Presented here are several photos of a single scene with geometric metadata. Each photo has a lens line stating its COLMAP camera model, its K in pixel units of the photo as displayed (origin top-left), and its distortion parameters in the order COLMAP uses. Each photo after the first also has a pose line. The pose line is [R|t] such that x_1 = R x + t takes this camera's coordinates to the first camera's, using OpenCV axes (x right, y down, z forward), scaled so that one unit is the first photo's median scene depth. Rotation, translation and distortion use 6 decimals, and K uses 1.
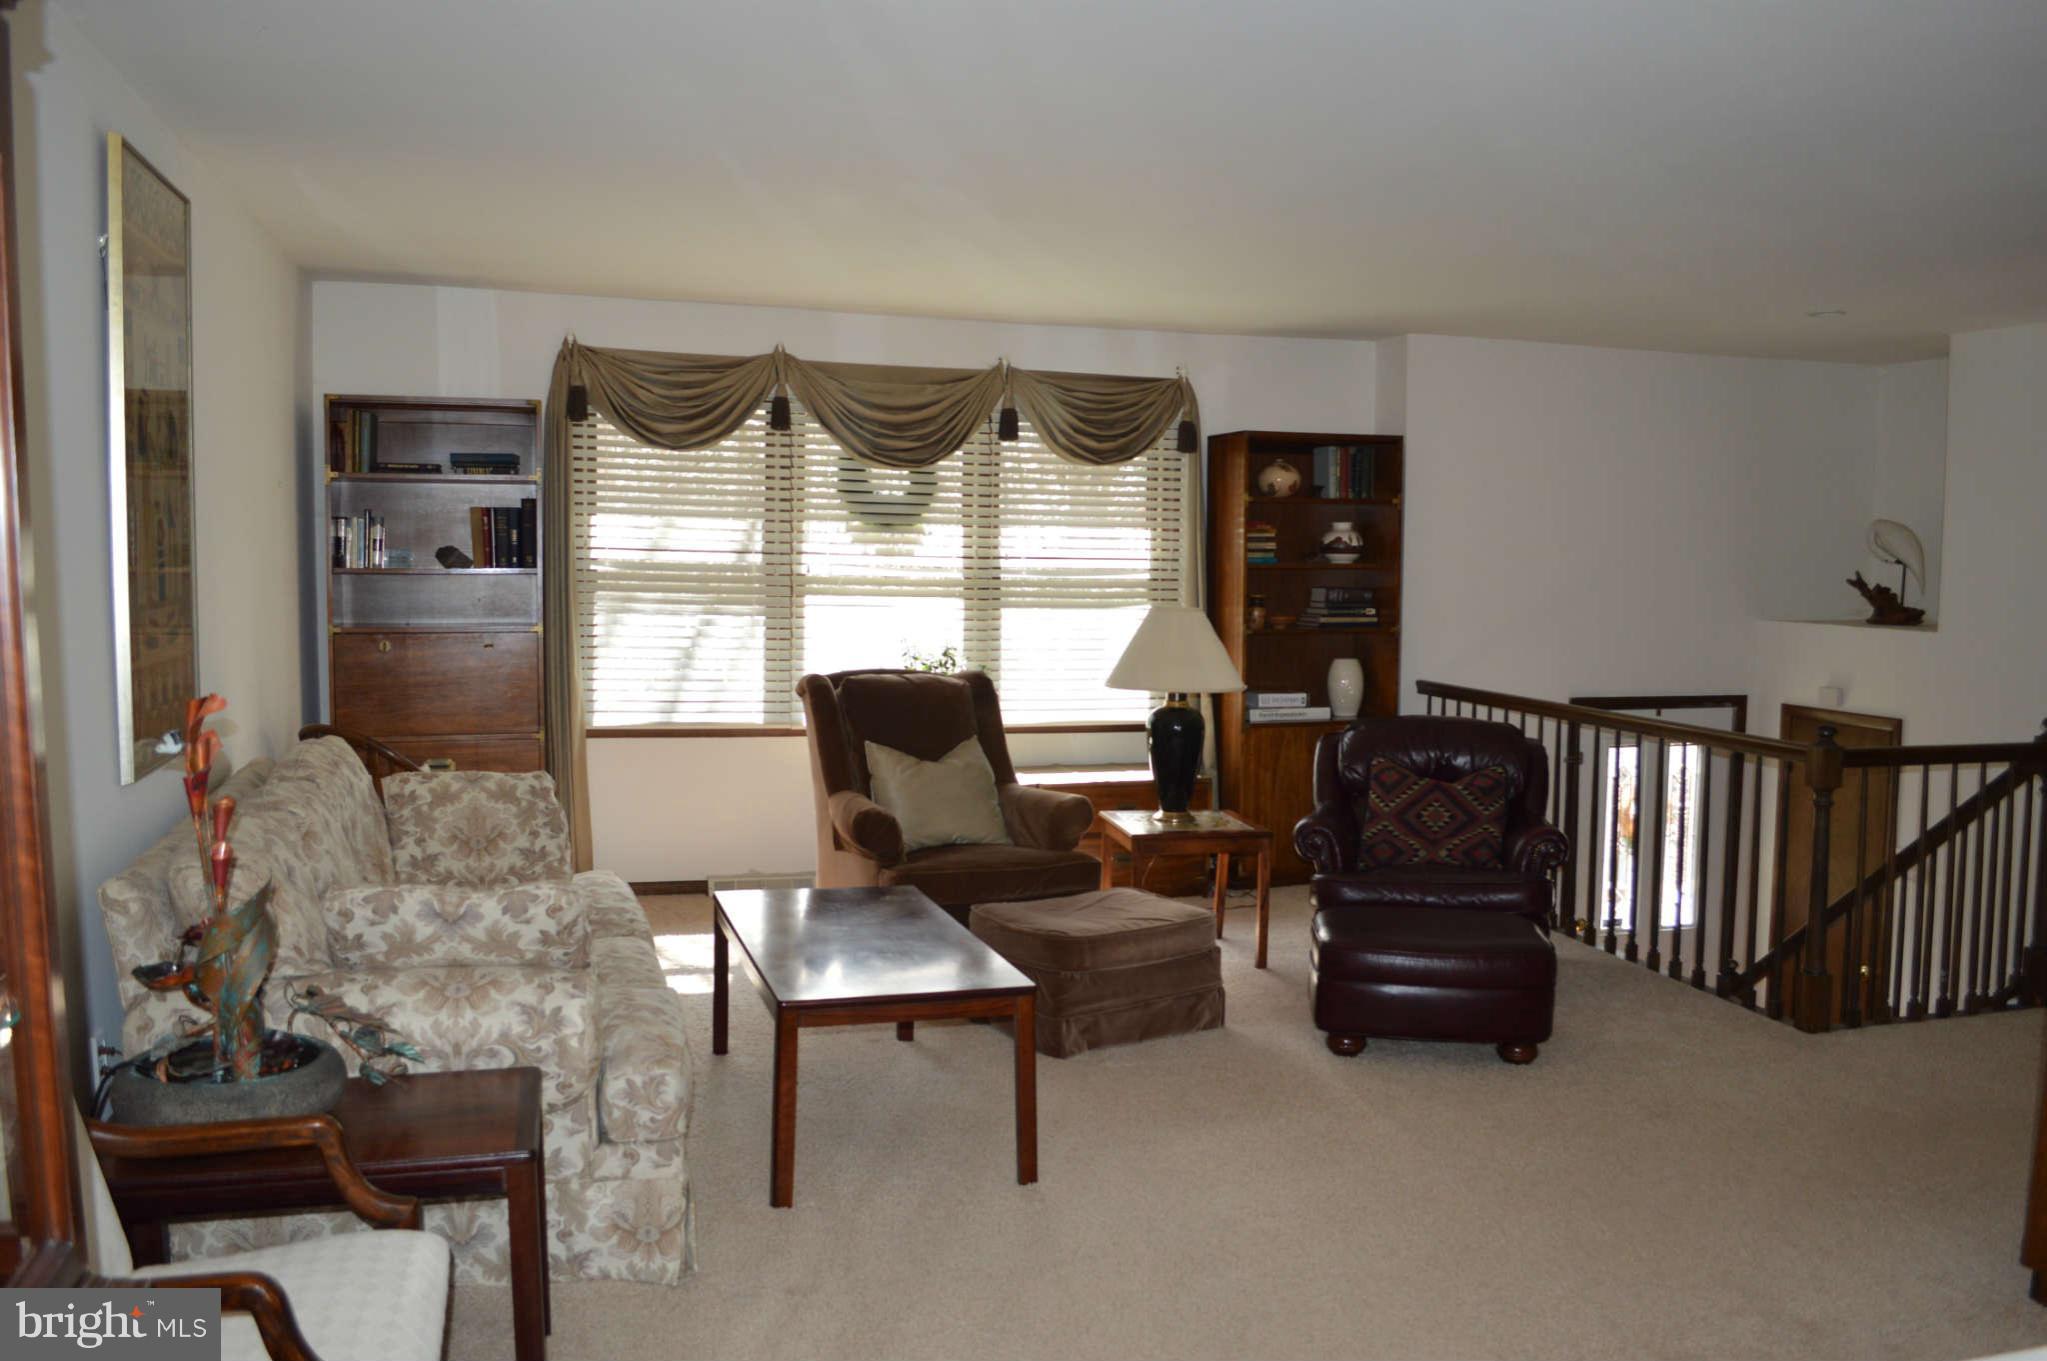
lens RADIAL K [[1639.5, 0, 1023.5], [0, 1639.5, 680.5], [0, 0, 1]] dist [-0.073876, 0.001140]
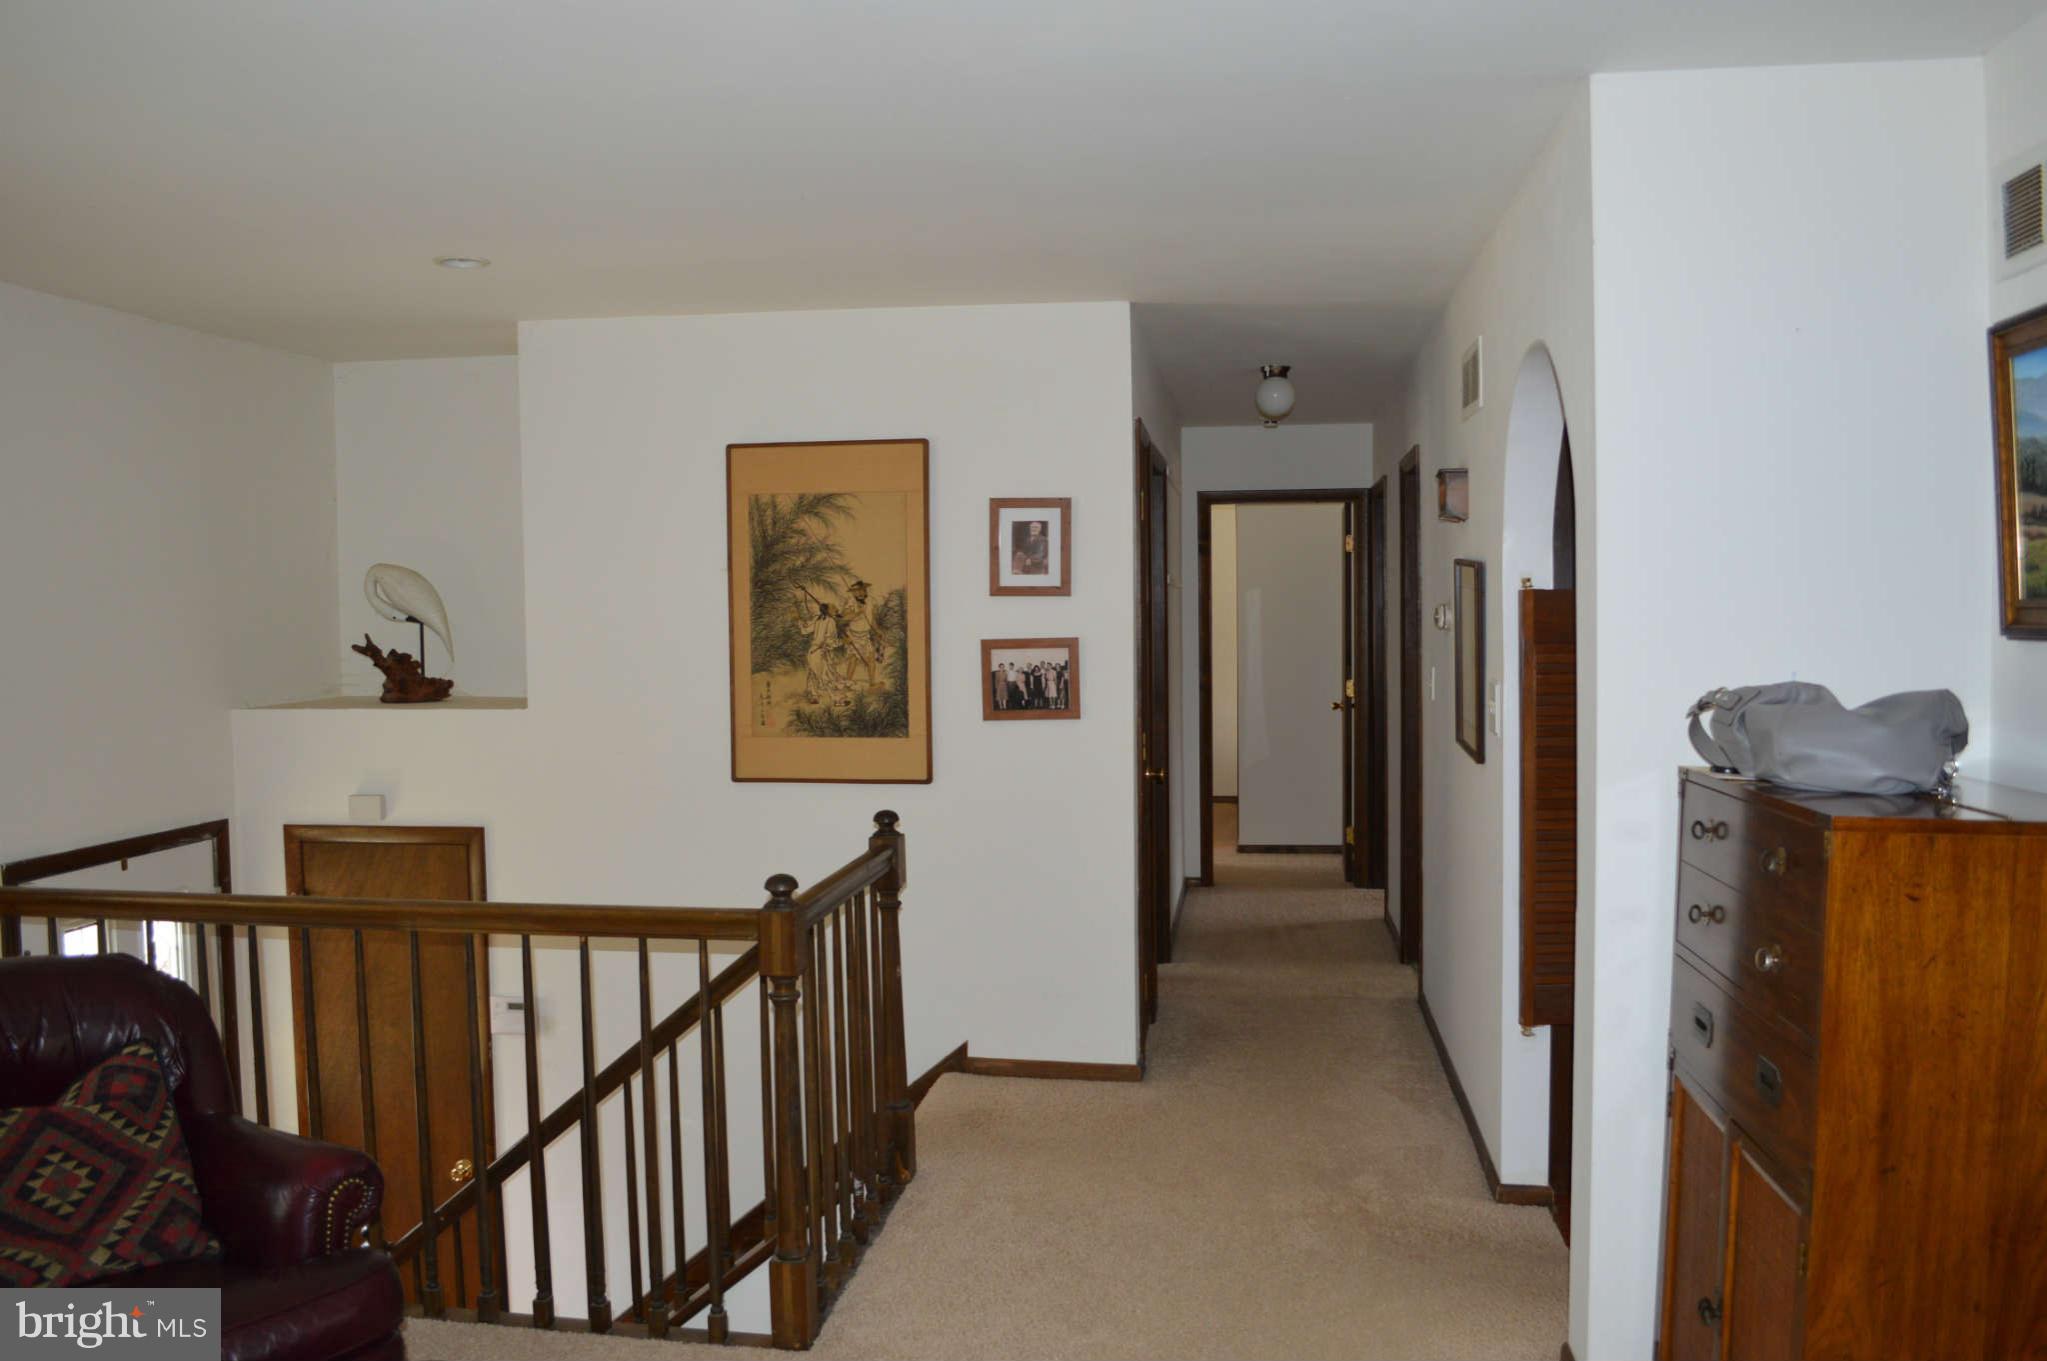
lens RADIAL K [[1639.5, 0, 1023.5], [0, 1639.5, 680.5], [0, 0, 1]] dist [-0.073876, 0.001140]
pose [[0.416671, -0.059521, 0.907107, -0.037797], [0.090170, 0.995639, 0.023912, -0.045669], [-0.904574, 0.071830, 0.420221, 0.510895]]
